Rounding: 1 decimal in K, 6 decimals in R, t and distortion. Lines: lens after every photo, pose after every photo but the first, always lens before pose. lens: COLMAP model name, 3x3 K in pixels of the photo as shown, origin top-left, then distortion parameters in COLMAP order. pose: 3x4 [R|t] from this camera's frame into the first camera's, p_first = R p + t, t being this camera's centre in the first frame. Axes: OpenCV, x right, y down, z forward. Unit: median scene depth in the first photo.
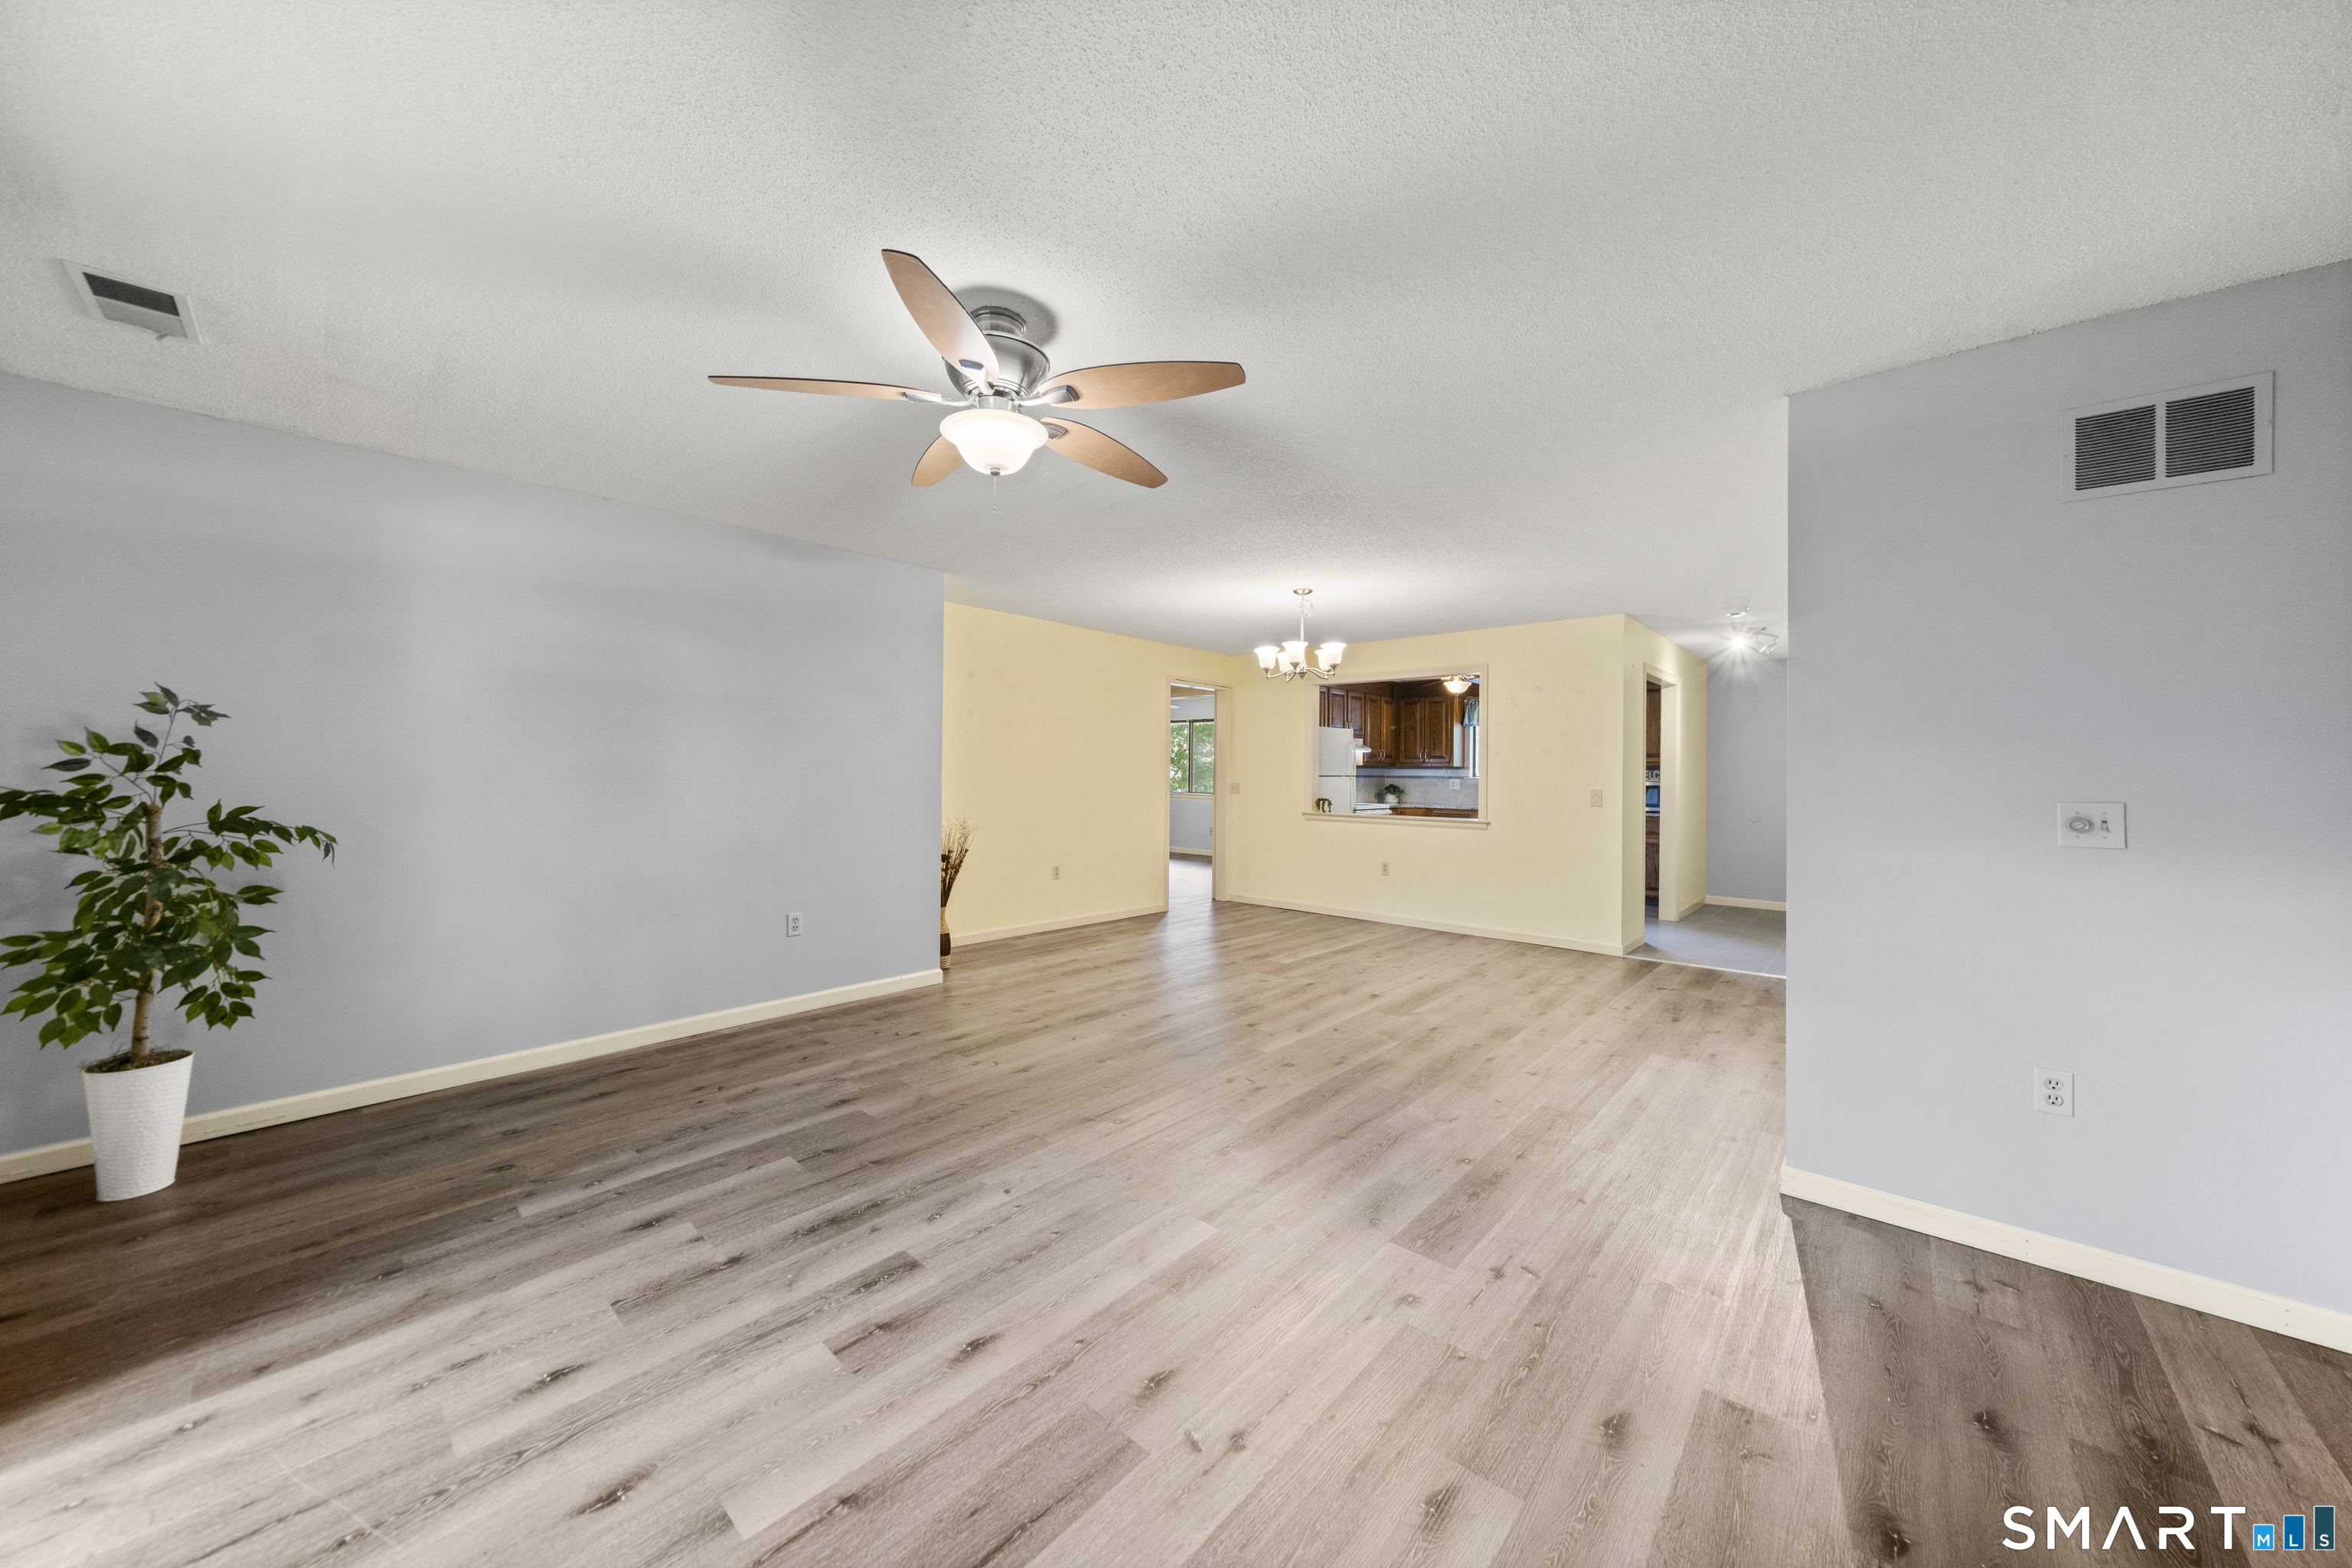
lens RADIAL K [[815.8, 0, 1172.4], [0, 815.8, 766.9], [0, 0, 1]] dist [-0.002664, -0.000390]
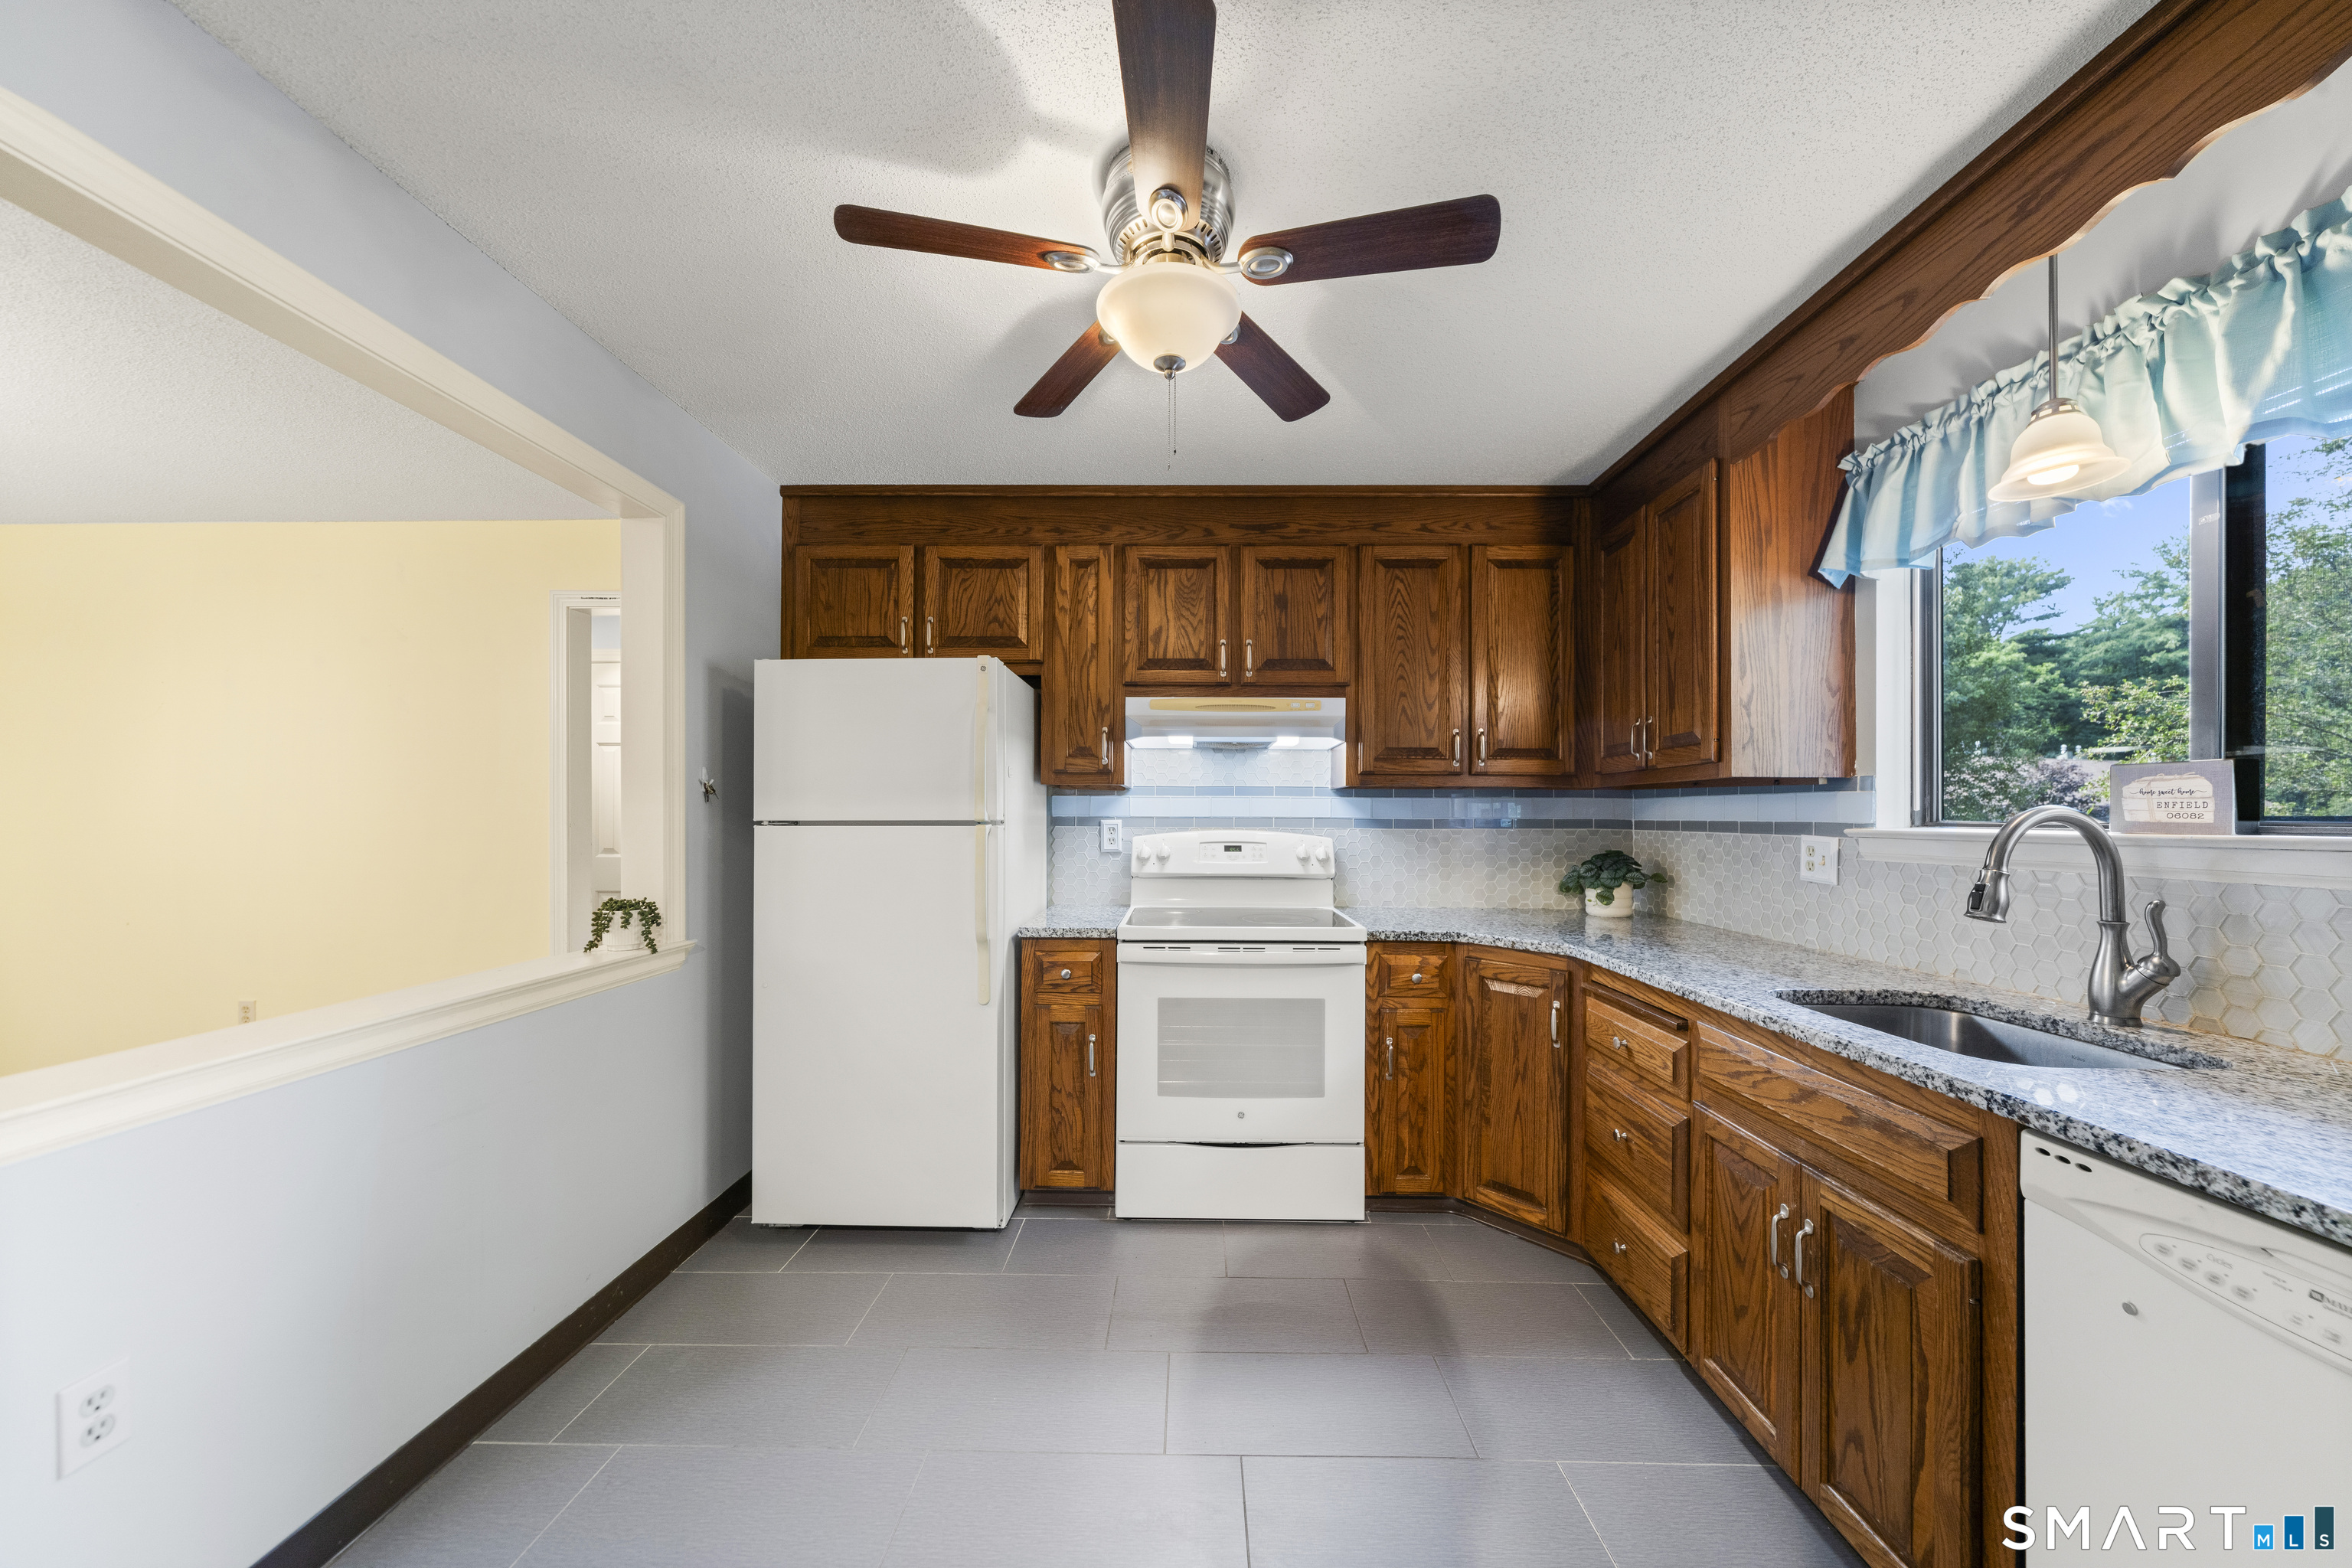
lens RADIAL K [[815.8, 0, 1170.4], [0, 815.8, 810.6], [0, 0, 1]] dist [-0.002664, -0.000390]
pose [[0.666240, -0.011282, -0.745652, 1.108116], [0.008082, 0.999936, -0.007908, 0.024631], [0.745694, -0.000757, 0.666288, 2.033873]]
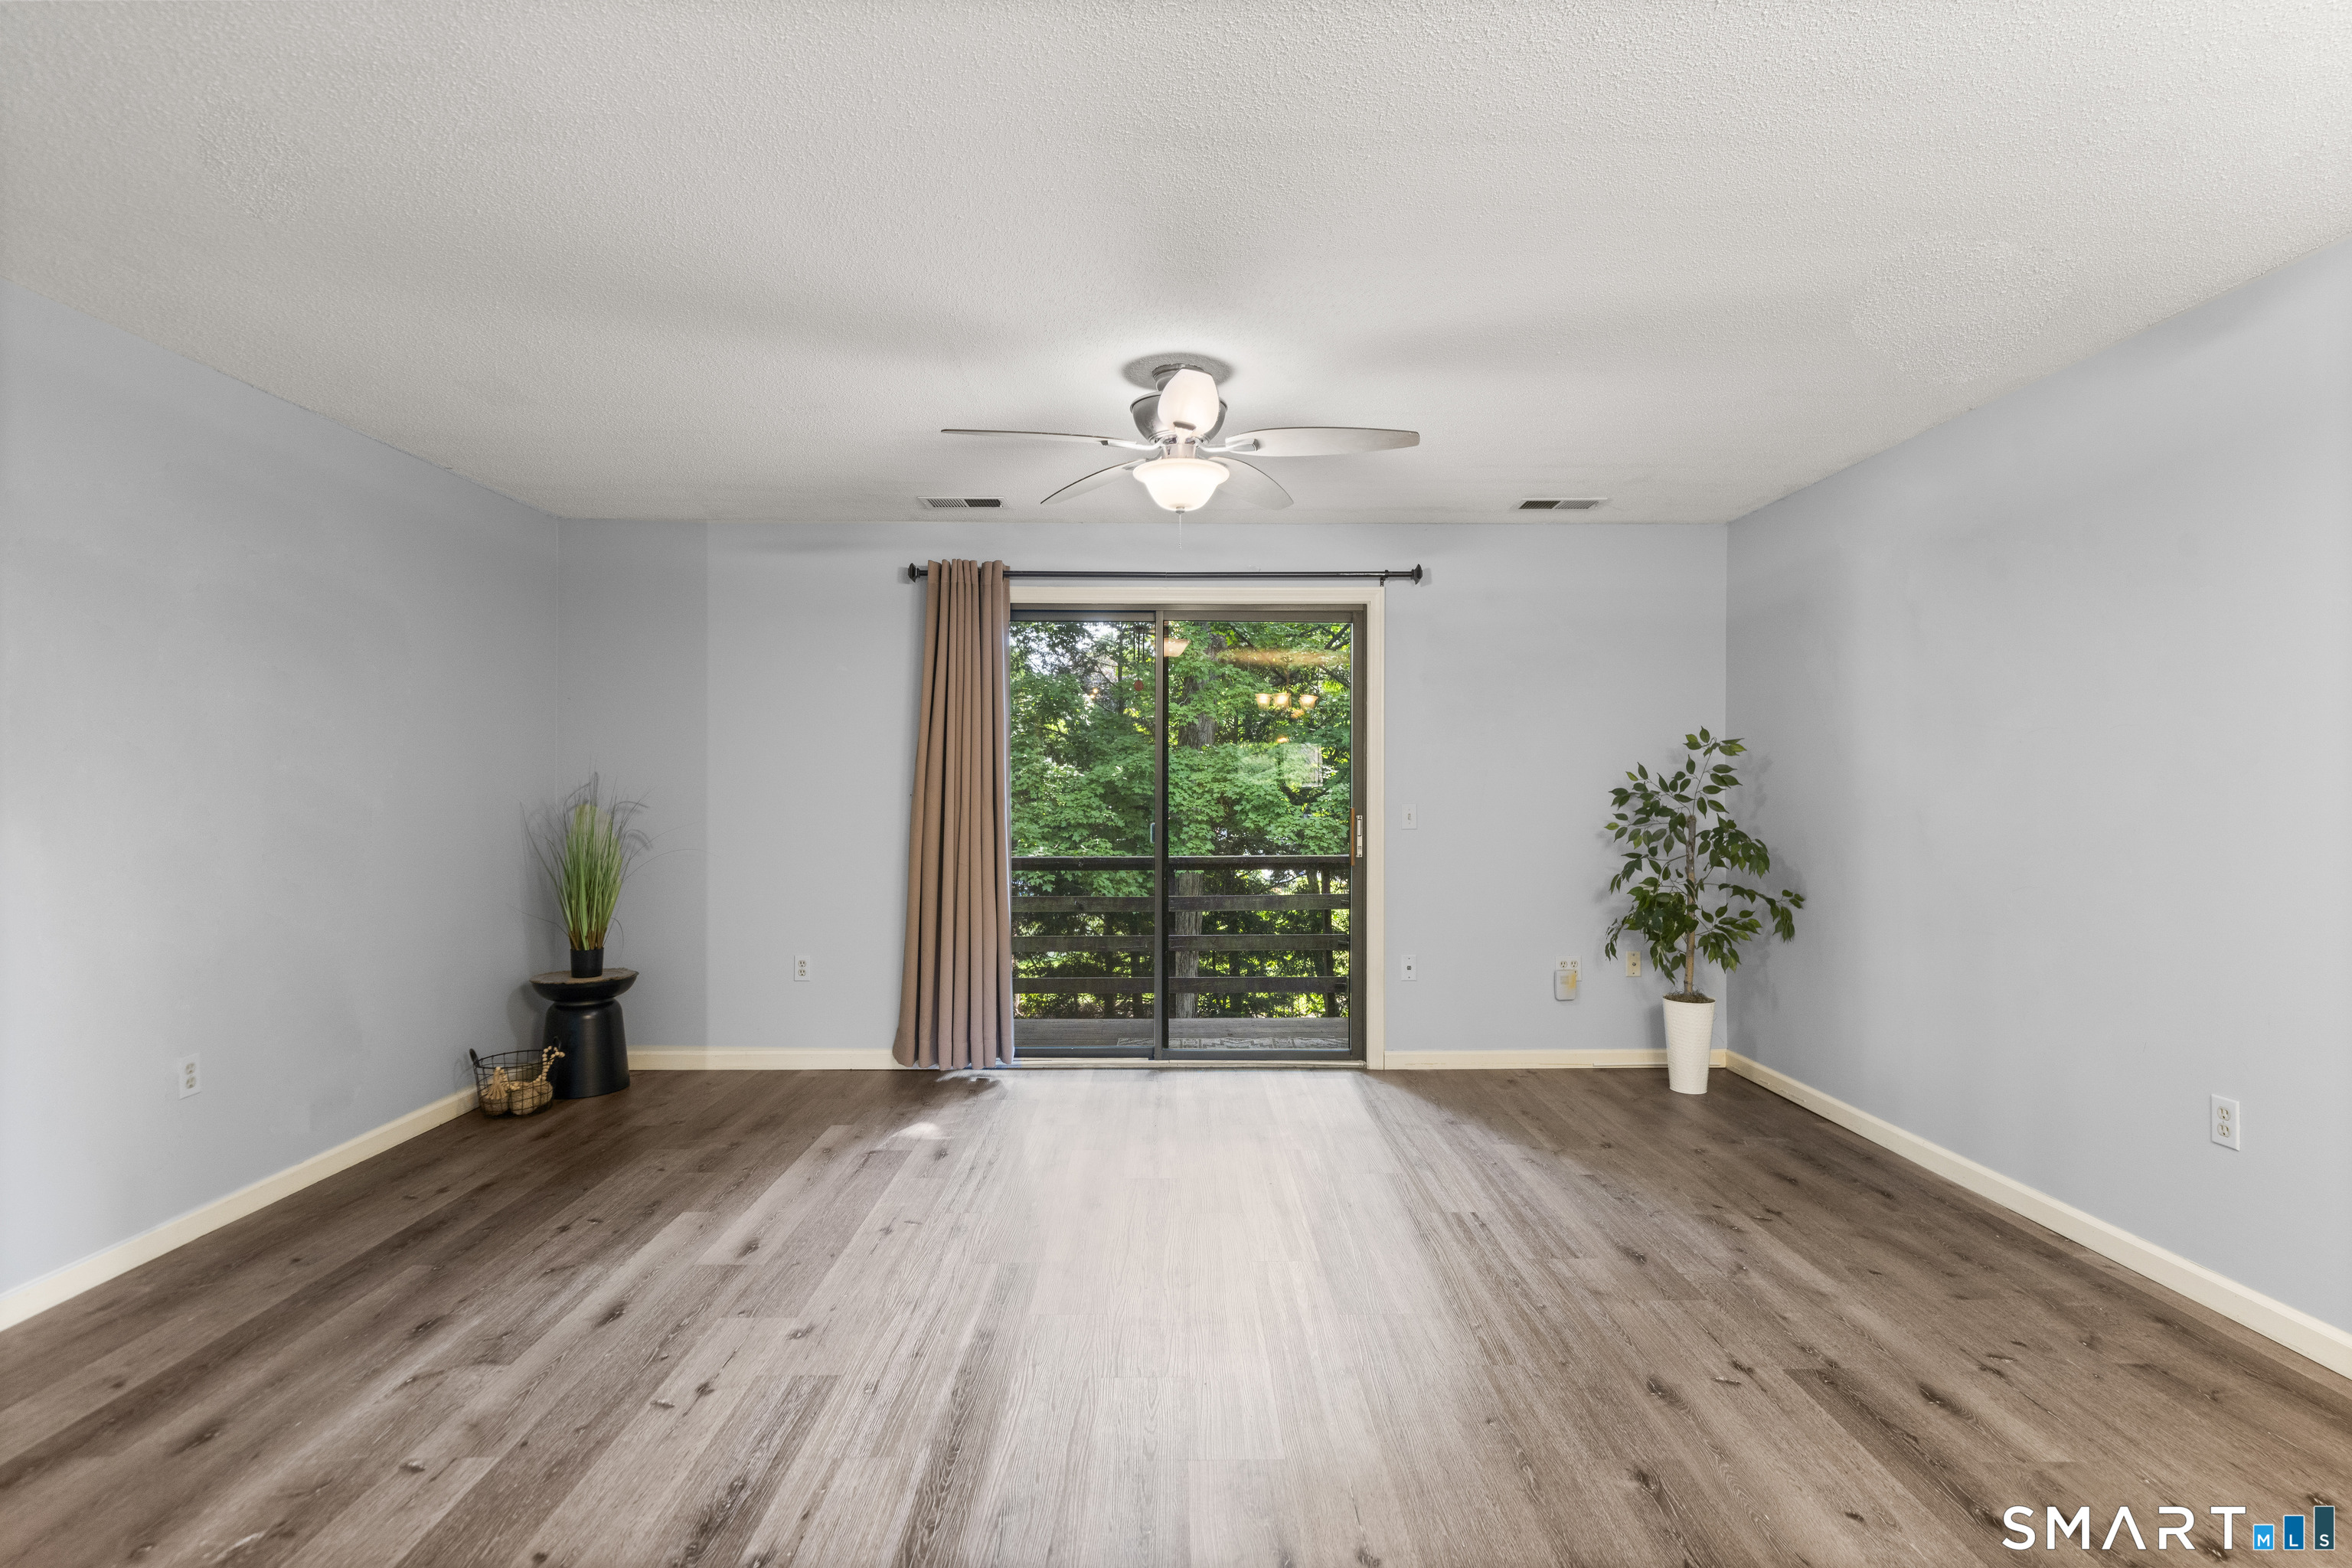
lens RADIAL K [[1137.2, 0, 1180.7], [0, 1137.2, 783.5], [0, 0, 1]] dist [0.003751, 0.000265]
pose [[-0.733069, -0.011707, -0.680054, 0.498915], [-0.003201, 0.999900, -0.013763, 0.014644], [0.680147, -0.007912, -0.733033, 1.298628]]
